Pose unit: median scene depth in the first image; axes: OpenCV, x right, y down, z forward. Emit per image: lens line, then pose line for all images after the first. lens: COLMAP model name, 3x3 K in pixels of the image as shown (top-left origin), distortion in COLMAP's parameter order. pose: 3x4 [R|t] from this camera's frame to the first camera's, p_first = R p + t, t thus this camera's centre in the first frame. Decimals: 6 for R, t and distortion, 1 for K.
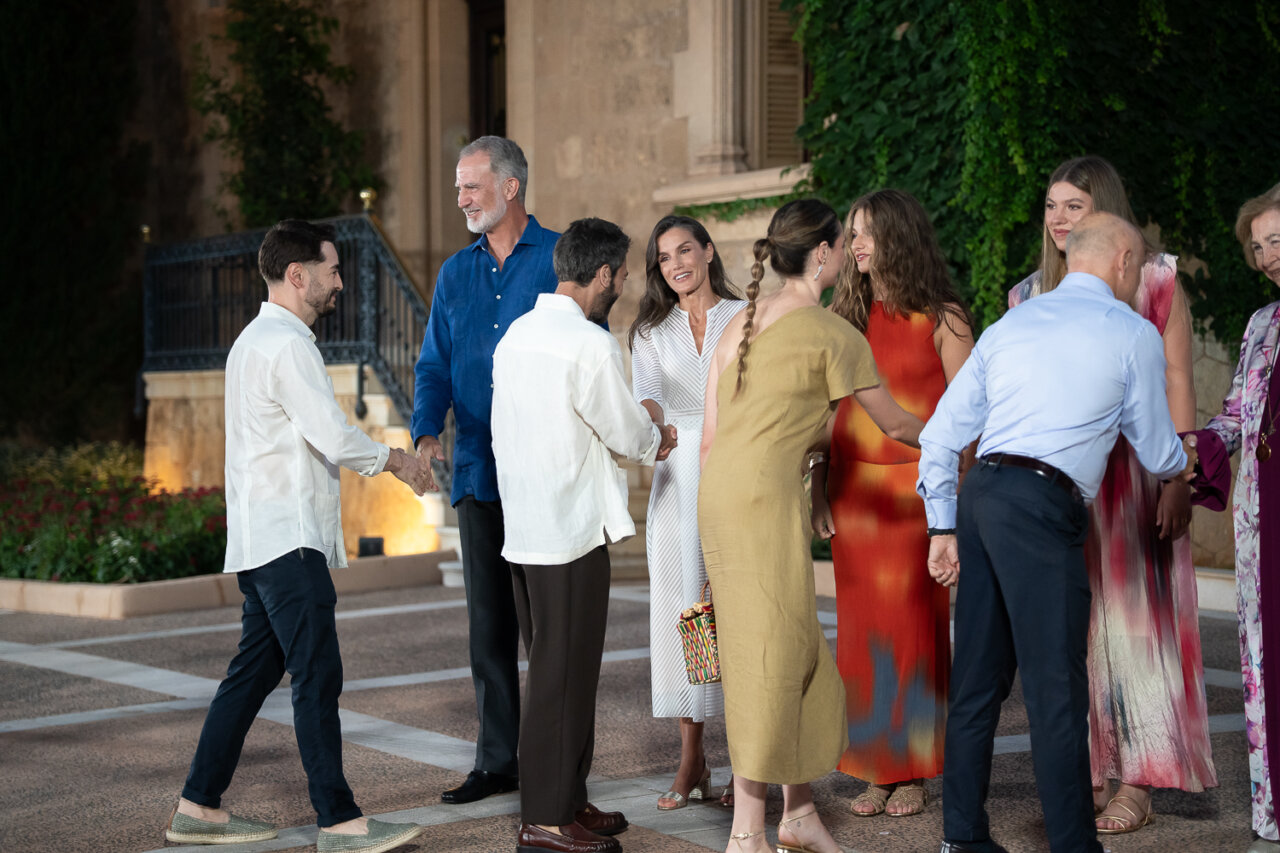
lens RADIAL K [[3058.1, 0, 642.8], [0, 3058.1, 442.6], [0, 0, 1]] dist [0.496660, 5.764596]
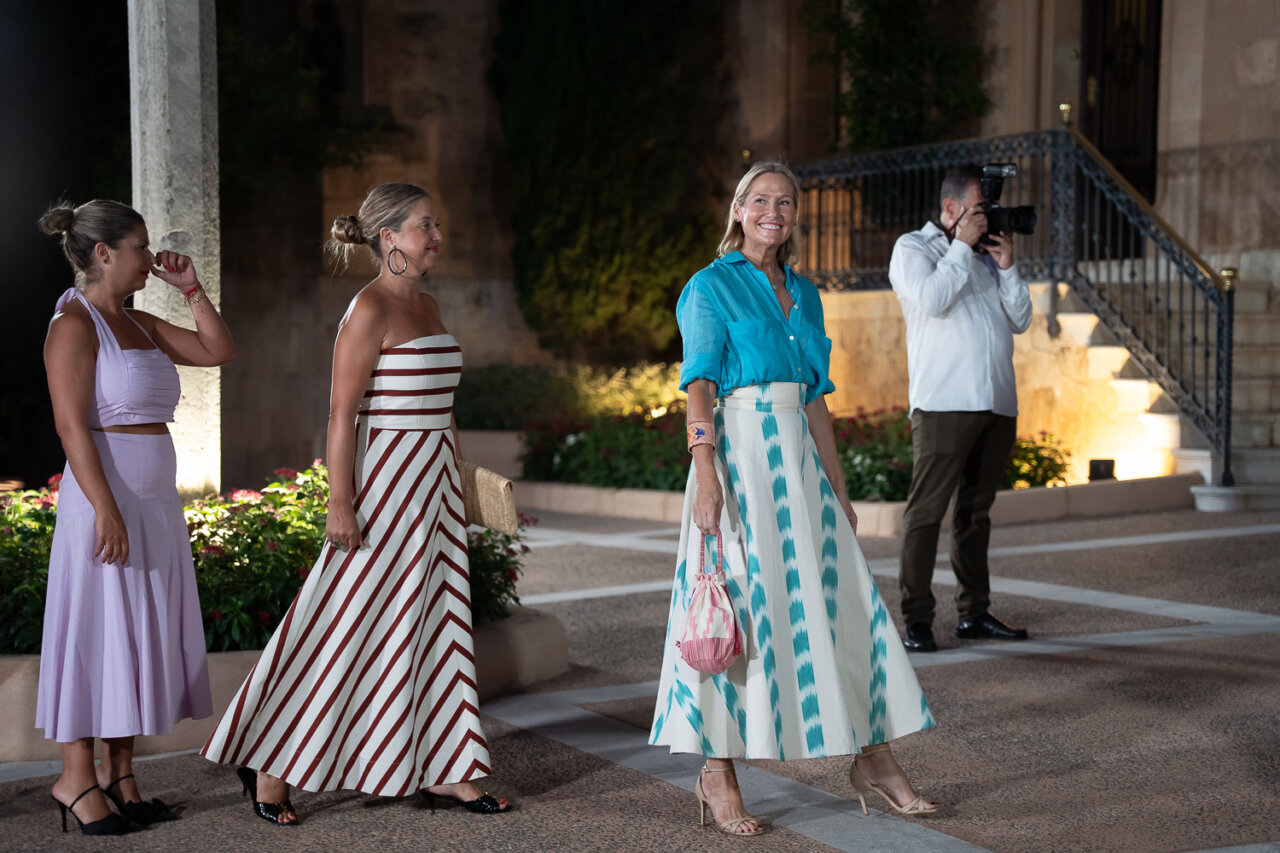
lens RADIAL K [[2909.1, 0, 640.0], [0, 2909.1, 426.5], [0, 0, 1]] dist [0.711759, 0.599528]
pose [[0.999593, 0.006095, -0.027856, -0.175863], [-0.005610, 0.999831, 0.017479, 0.004268], [0.027958, -0.017316, 0.999459, 0.051874]]
